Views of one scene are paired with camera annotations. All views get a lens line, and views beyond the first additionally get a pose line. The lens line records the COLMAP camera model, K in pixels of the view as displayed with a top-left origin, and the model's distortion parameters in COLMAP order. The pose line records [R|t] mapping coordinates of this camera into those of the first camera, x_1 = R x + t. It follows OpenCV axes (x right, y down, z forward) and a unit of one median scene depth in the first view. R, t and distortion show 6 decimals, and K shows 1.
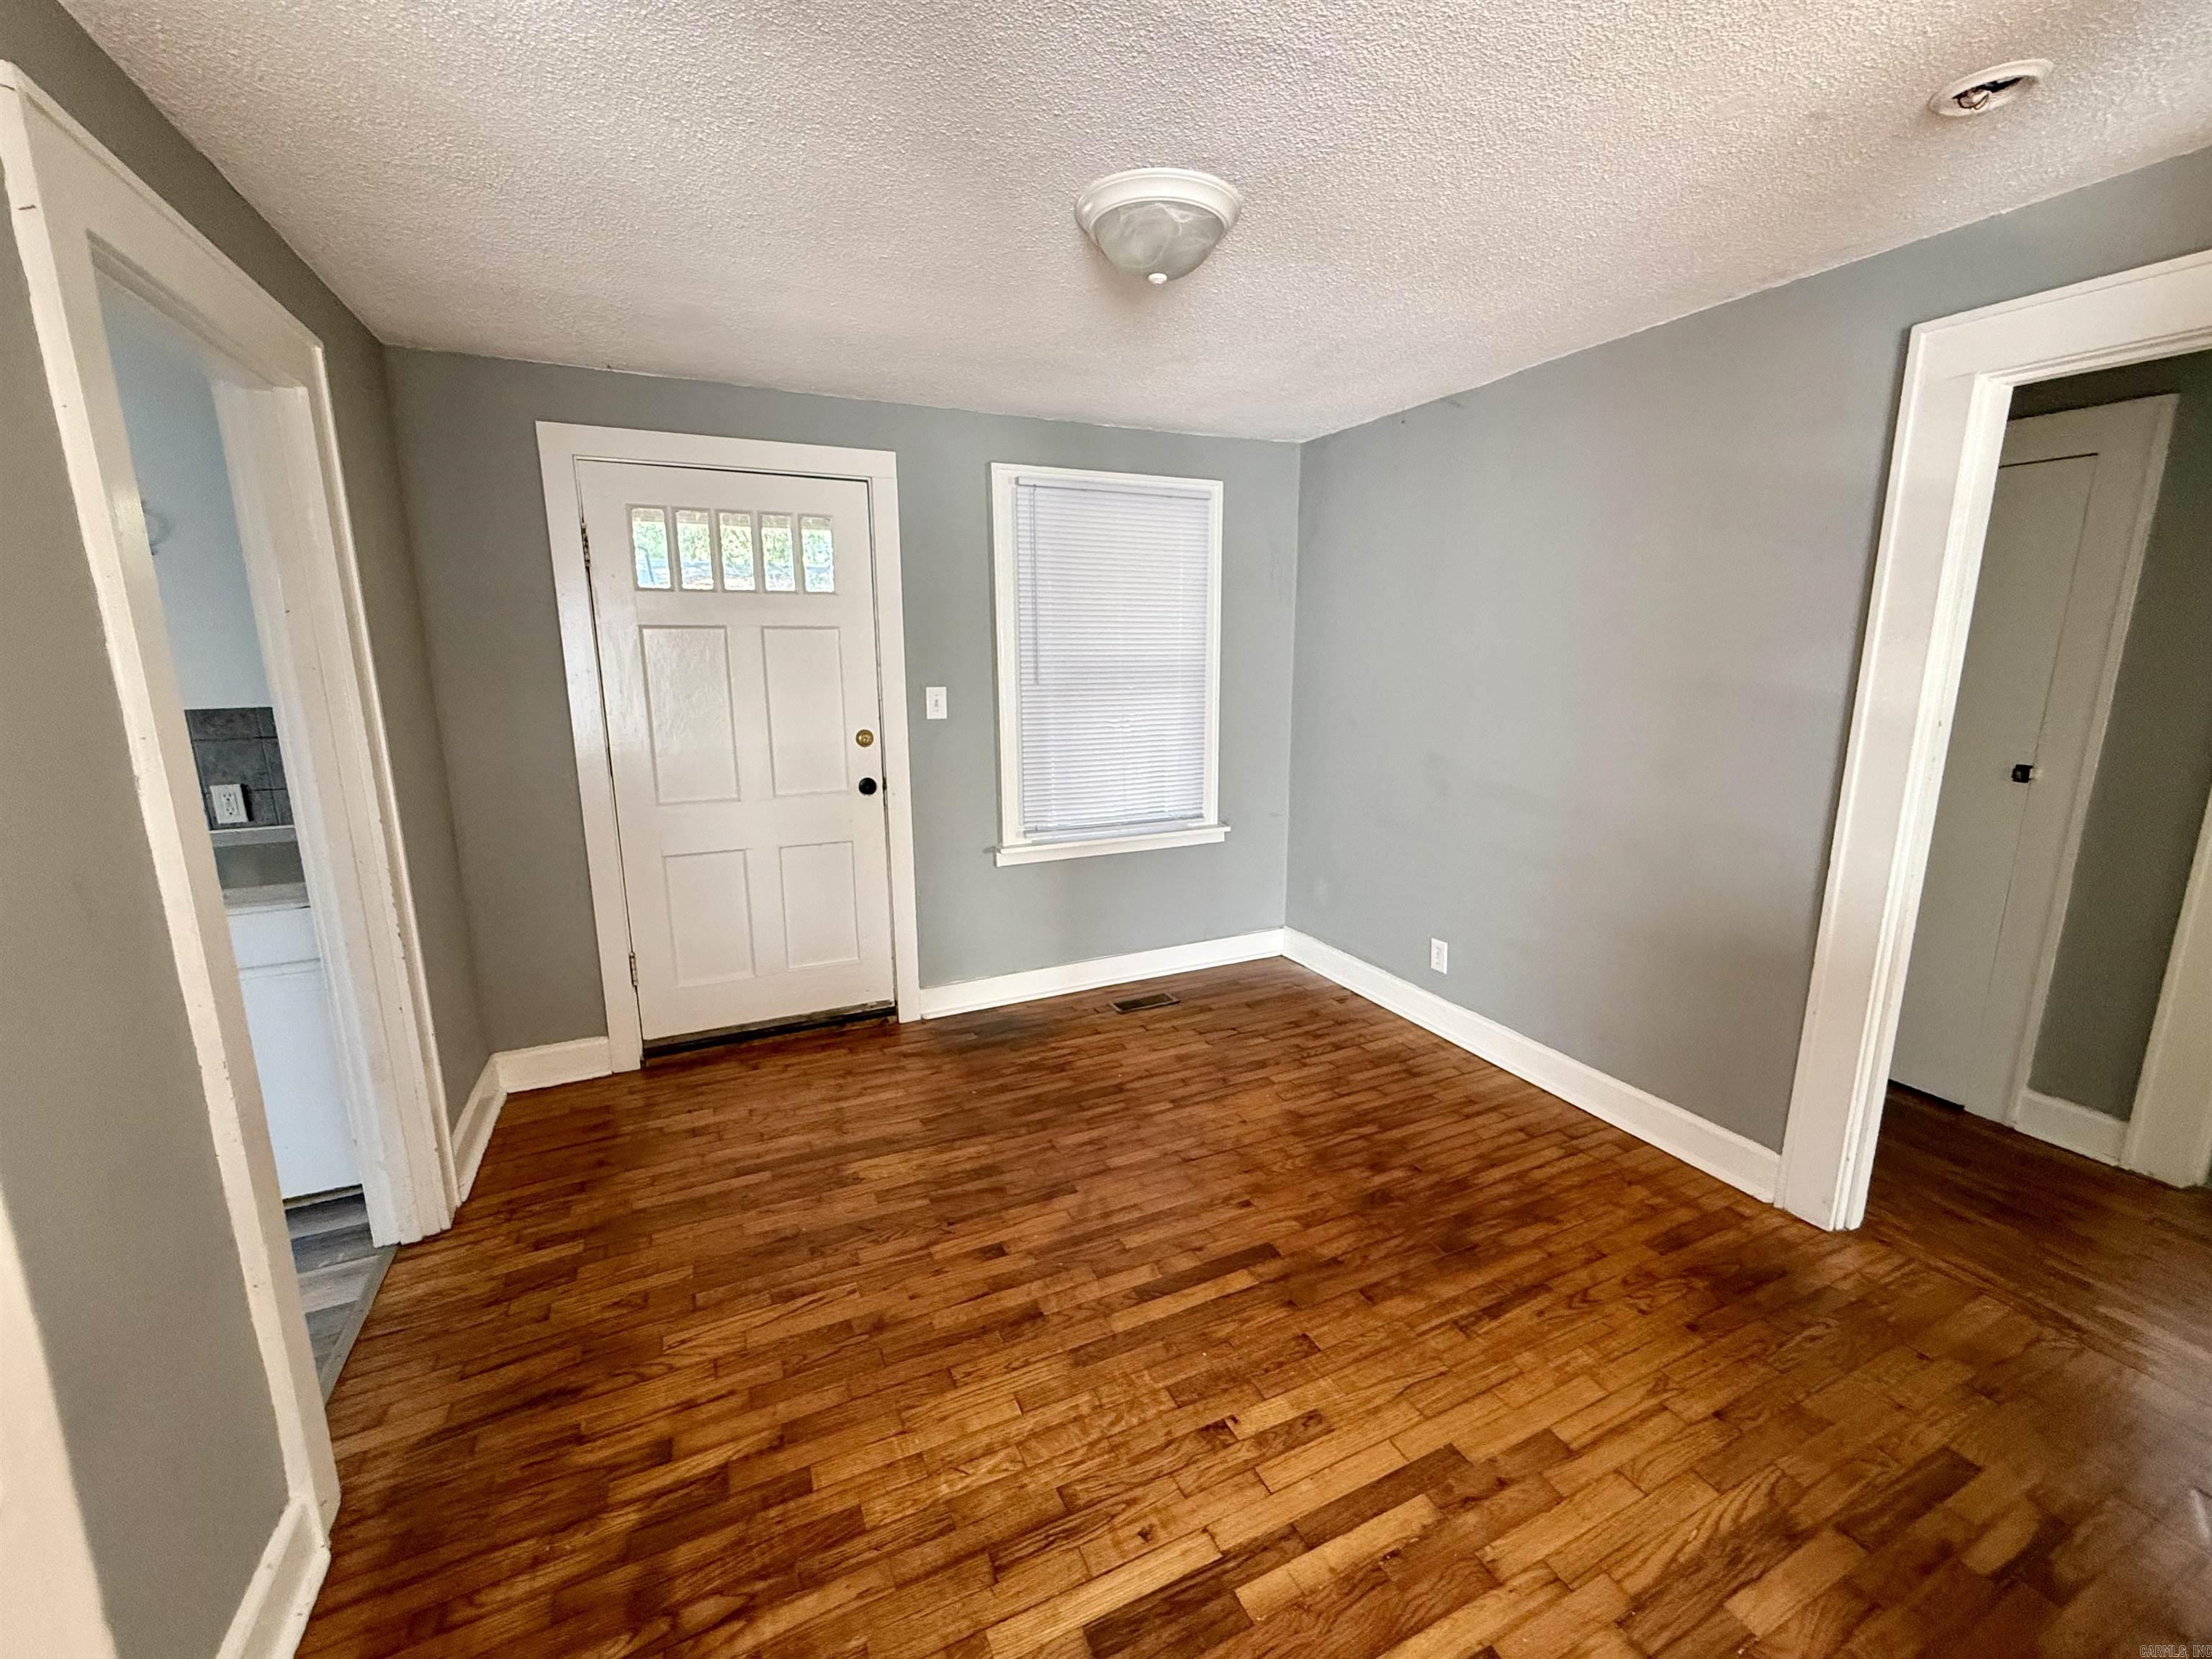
lens RADIAL K [[895.6, 0, 1110.5], [0, 895.6, 827.9], [0, 0, 1]] dist [0.002024, 0.000075]
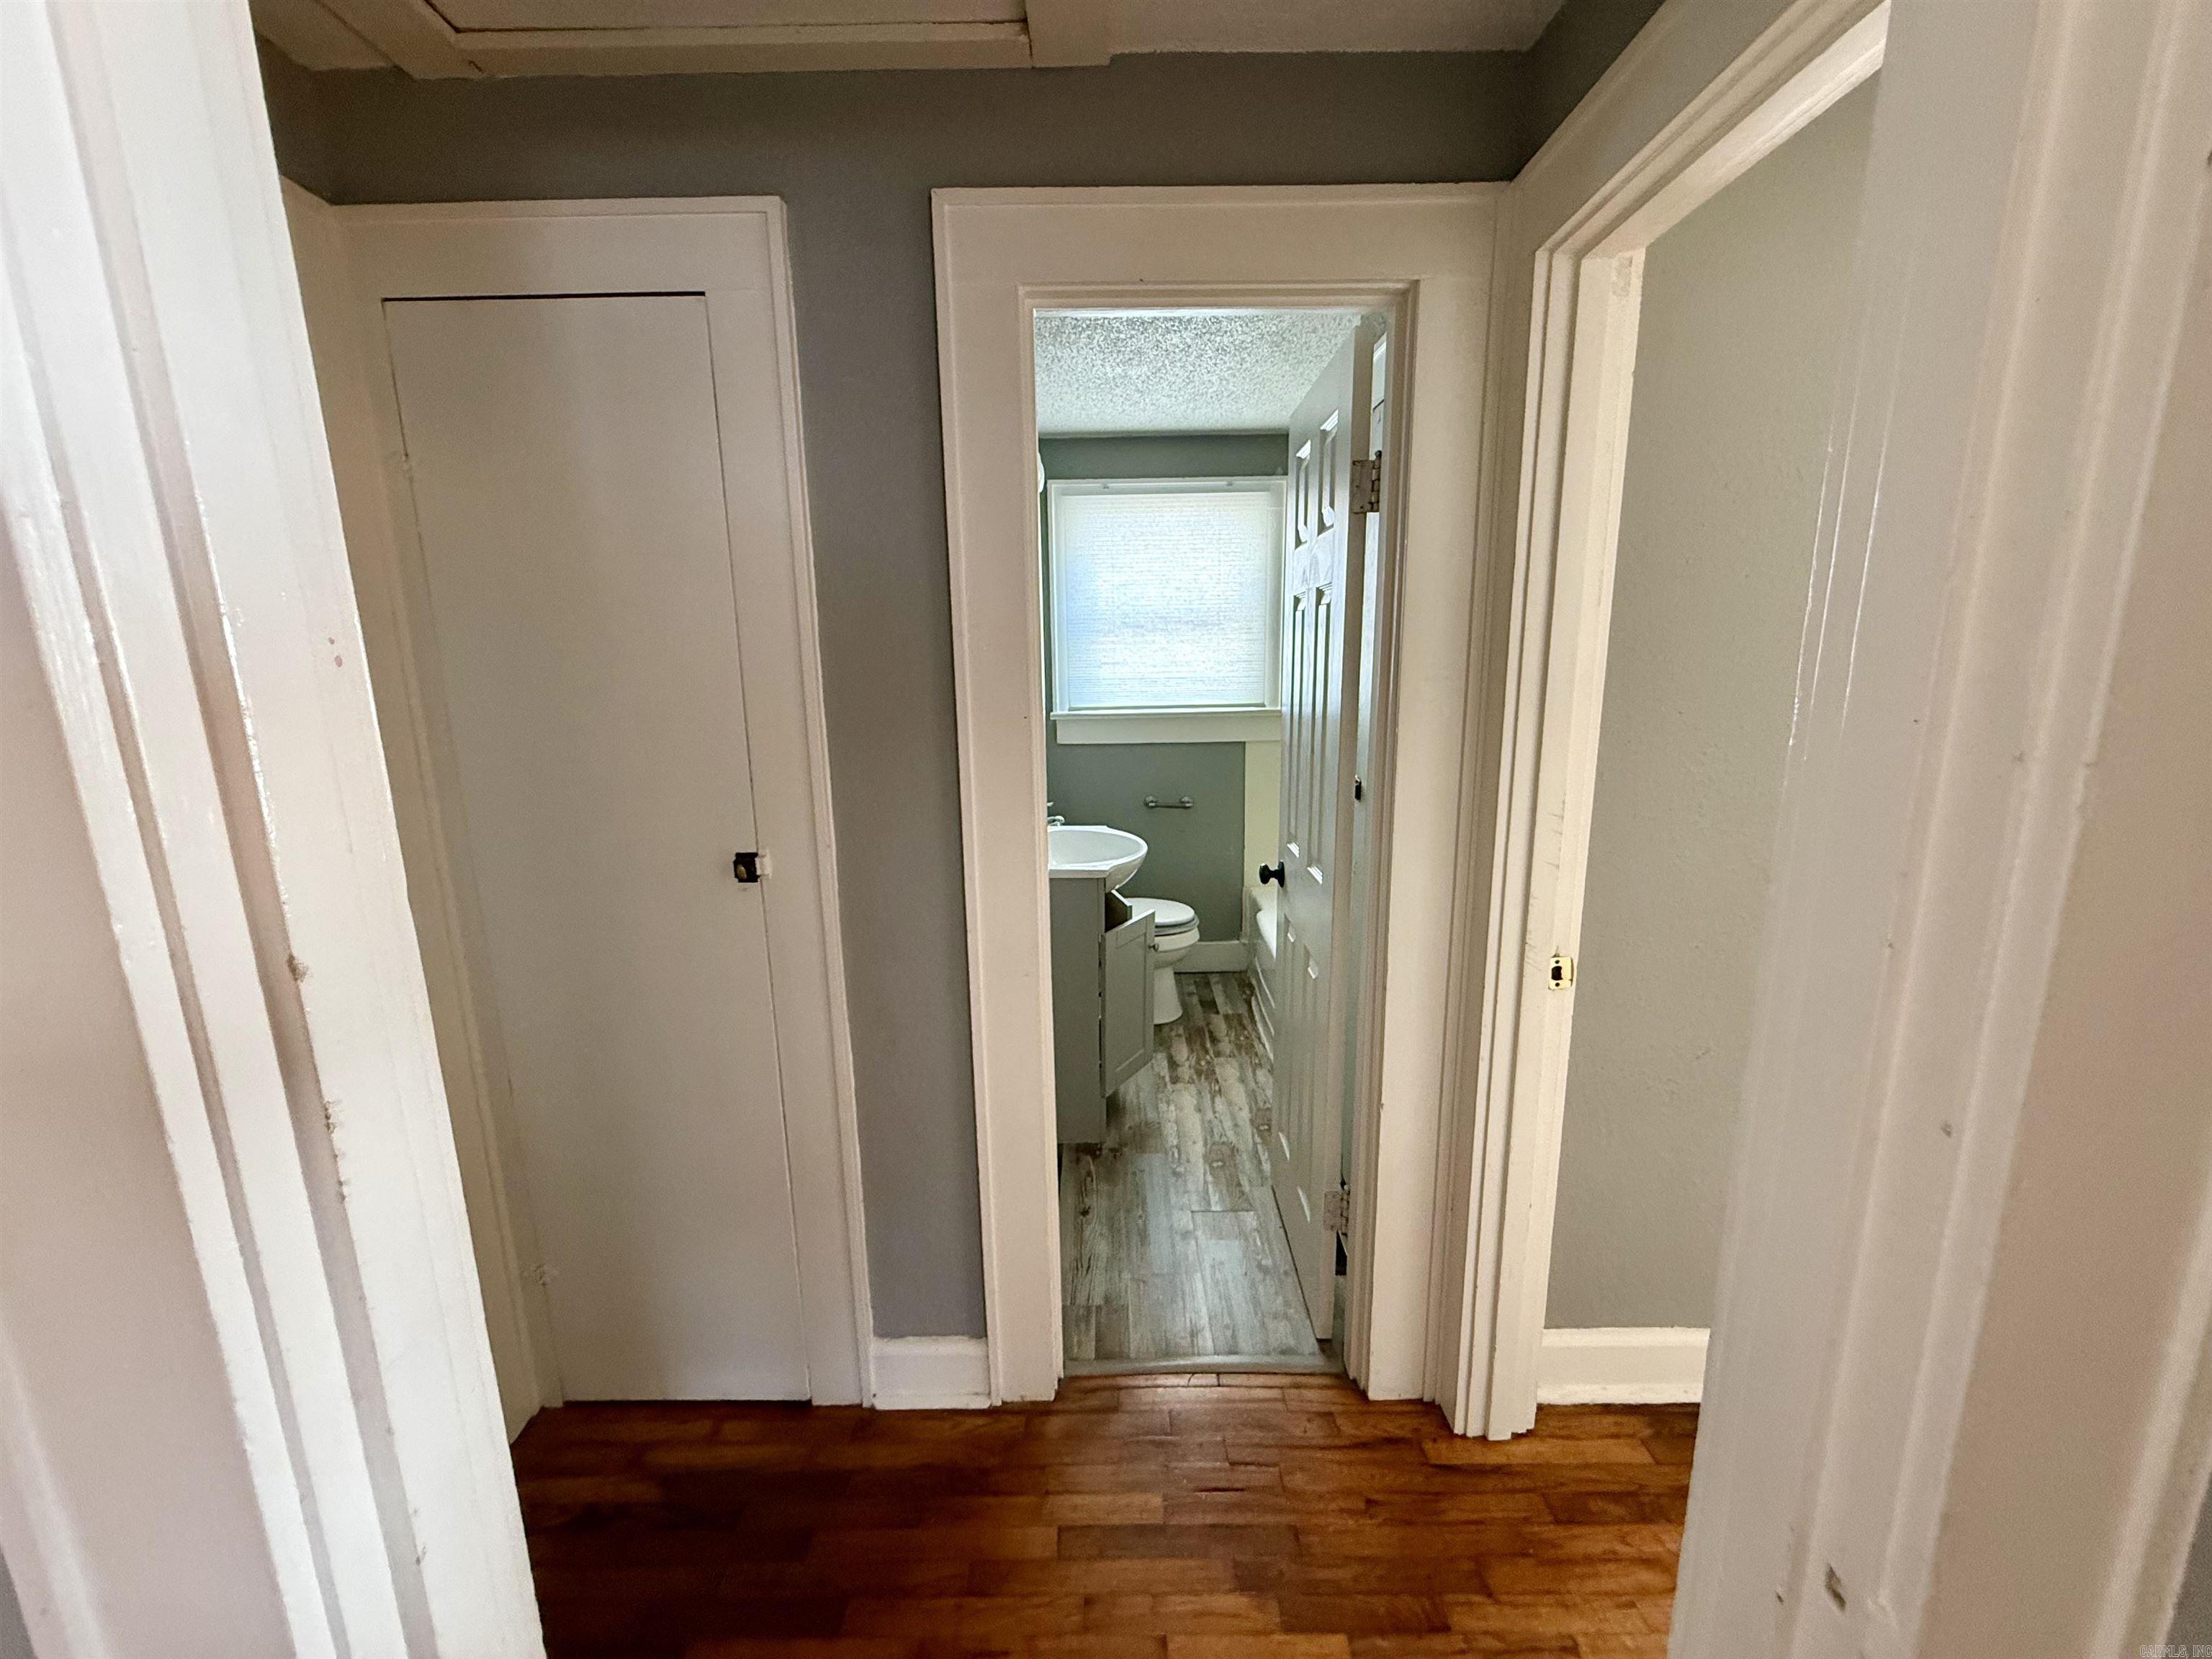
lens RADIAL K [[895.6, 0, 1098.2], [0, 895.6, 821.9], [0, 0, 1]] dist [0.002024, 0.000075]
pose [[0.414108, -0.188975, 0.890395, 0.601743], [0.193587, 0.974116, 0.116709, -0.107495], [-0.889403, 0.124039, 0.439973, 0.544930]]
